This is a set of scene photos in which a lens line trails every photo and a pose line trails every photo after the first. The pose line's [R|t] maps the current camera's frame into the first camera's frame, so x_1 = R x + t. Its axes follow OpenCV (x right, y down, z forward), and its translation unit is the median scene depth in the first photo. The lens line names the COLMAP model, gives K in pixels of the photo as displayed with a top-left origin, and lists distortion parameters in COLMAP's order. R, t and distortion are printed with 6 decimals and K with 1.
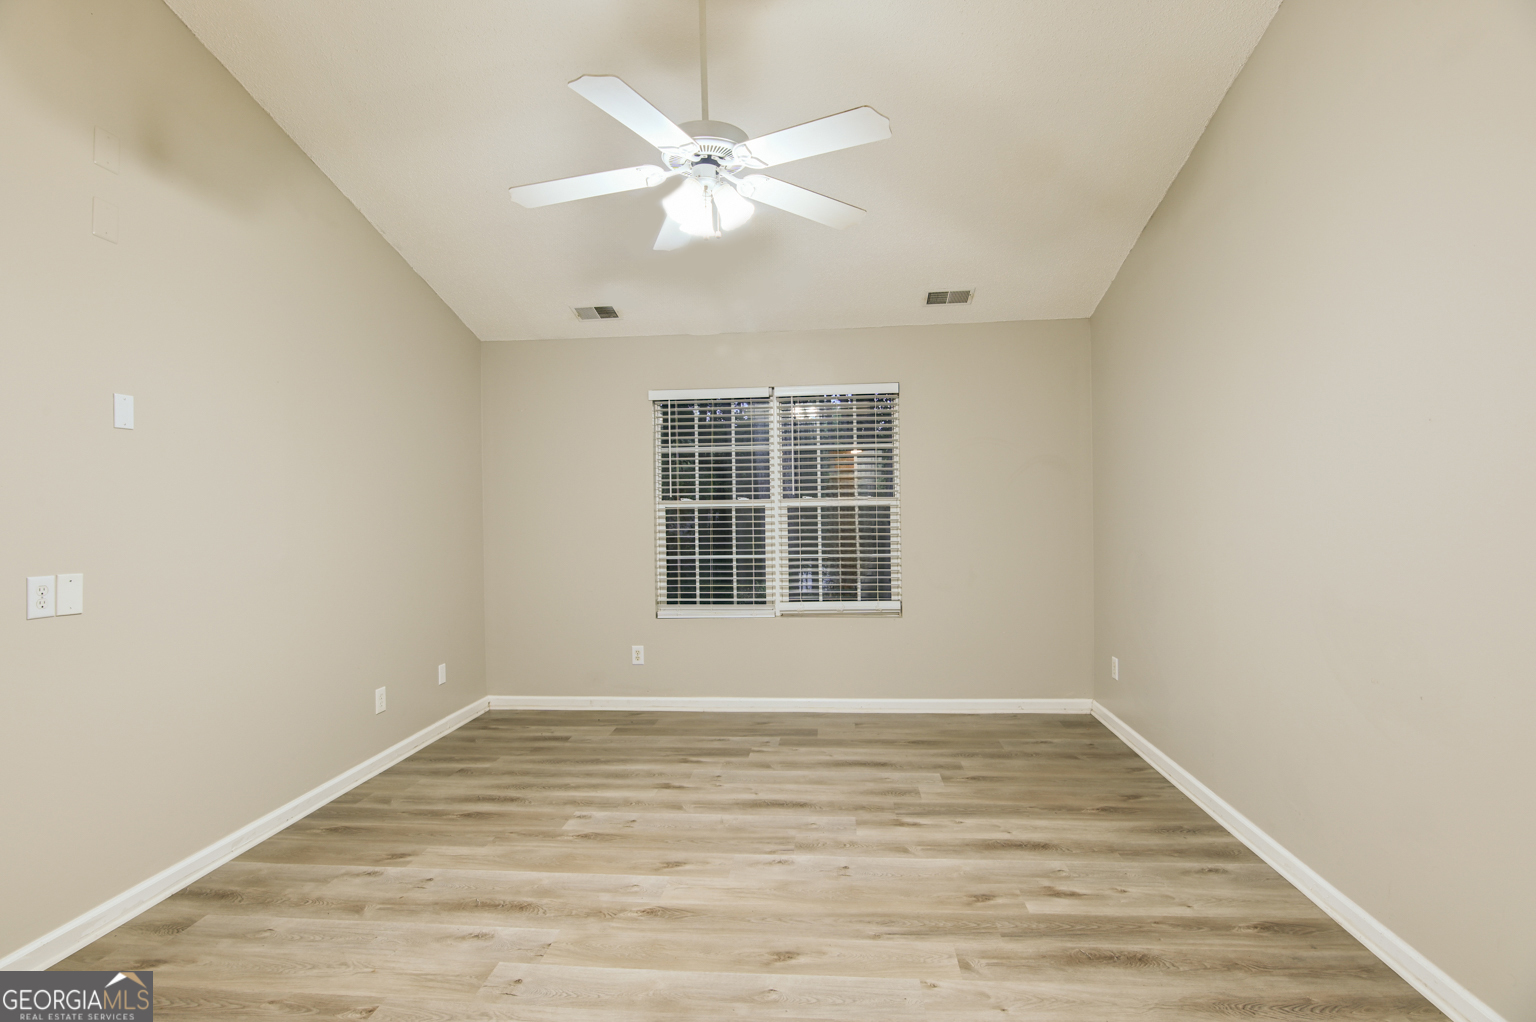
lens RADIAL K [[748.5, 0, 773.3], [0, 748.5, 507.2], [0, 0, 1]] dist [-0.017767, -0.000961]
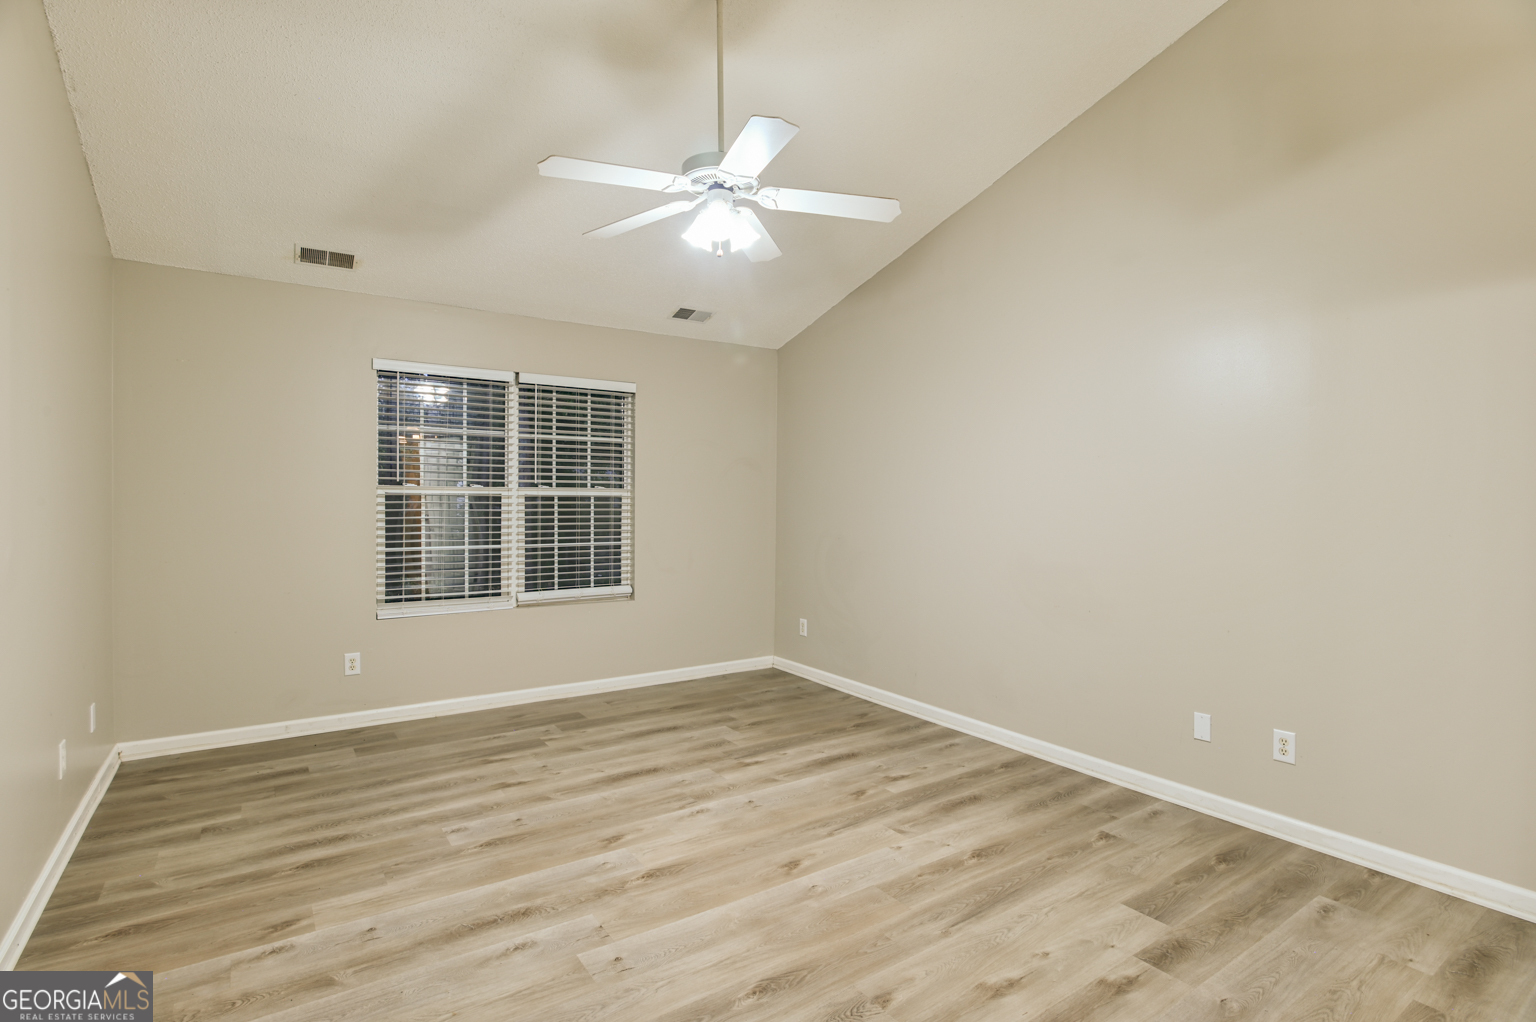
lens RADIAL K [[748.5, 0, 765.6], [0, 748.5, 505.5], [0, 0, 1]] dist [-0.017767, -0.000961]
pose [[0.772695, 0.015529, 0.634587, -0.574025], [-0.019677, 0.999806, -0.000507, 0.010960], [-0.634472, -0.012095, 0.772851, 0.064237]]
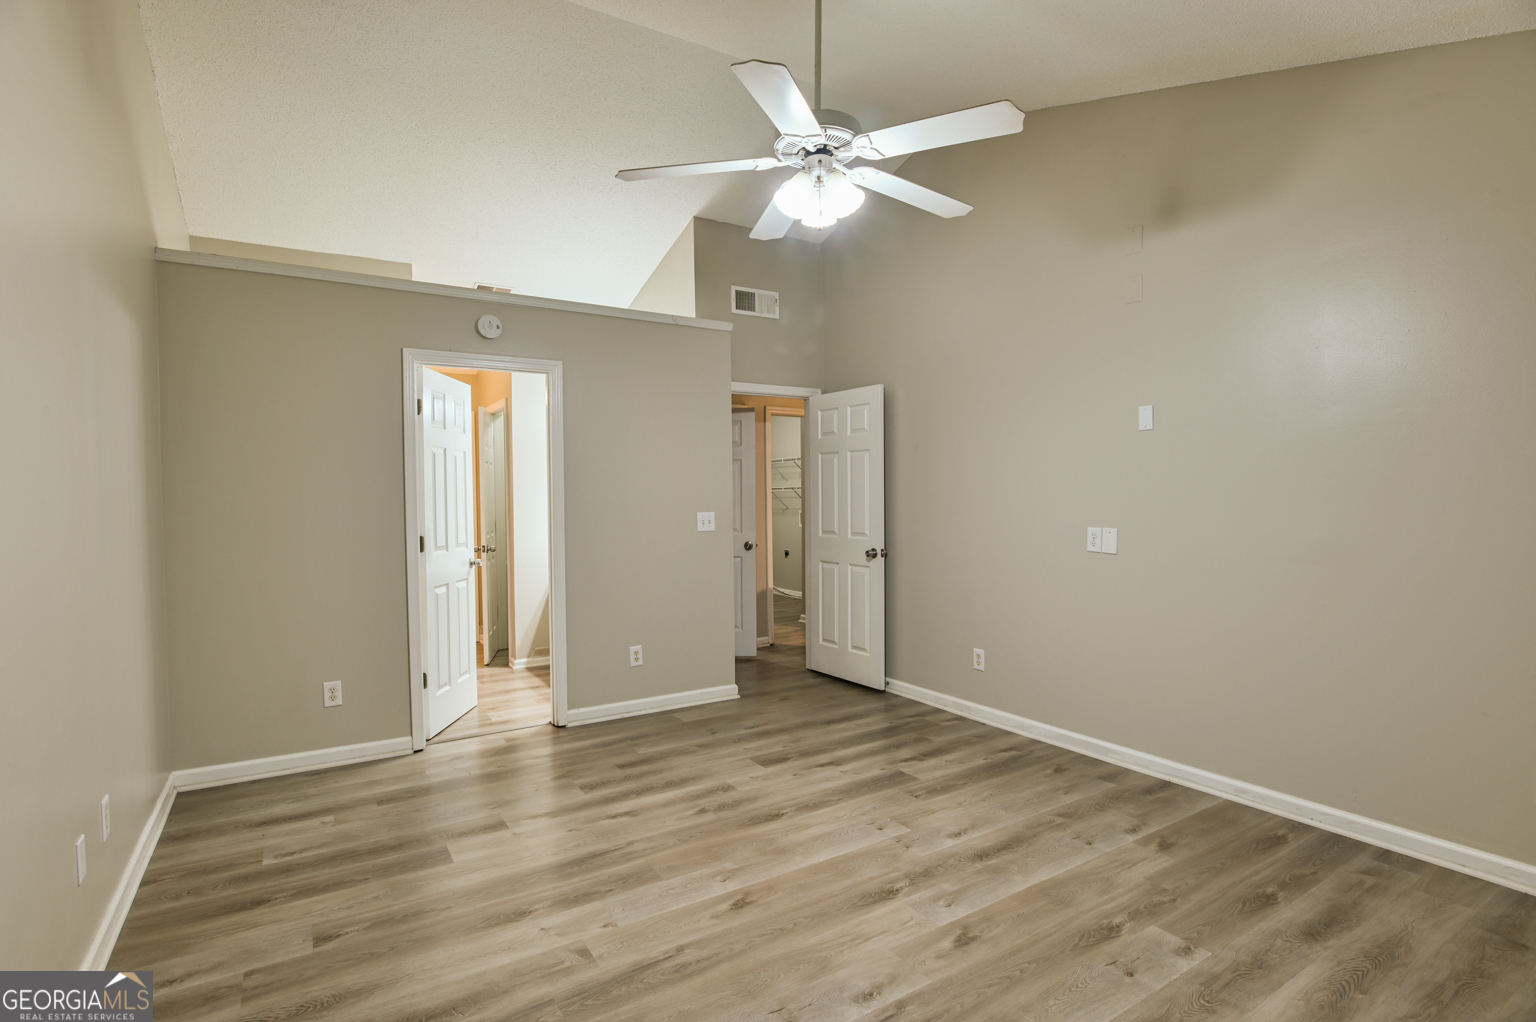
lens RADIAL K [[748.5, 0, 767.8], [0, 748.5, 510.1], [0, 0, 1]] dist [-0.017767, -0.000961]
pose [[-0.794302, 0.035581, -0.606480, 0.453860], [0.021152, 0.999298, 0.030923, -0.011053], [0.607155, 0.011734, -0.794497, 1.357135]]
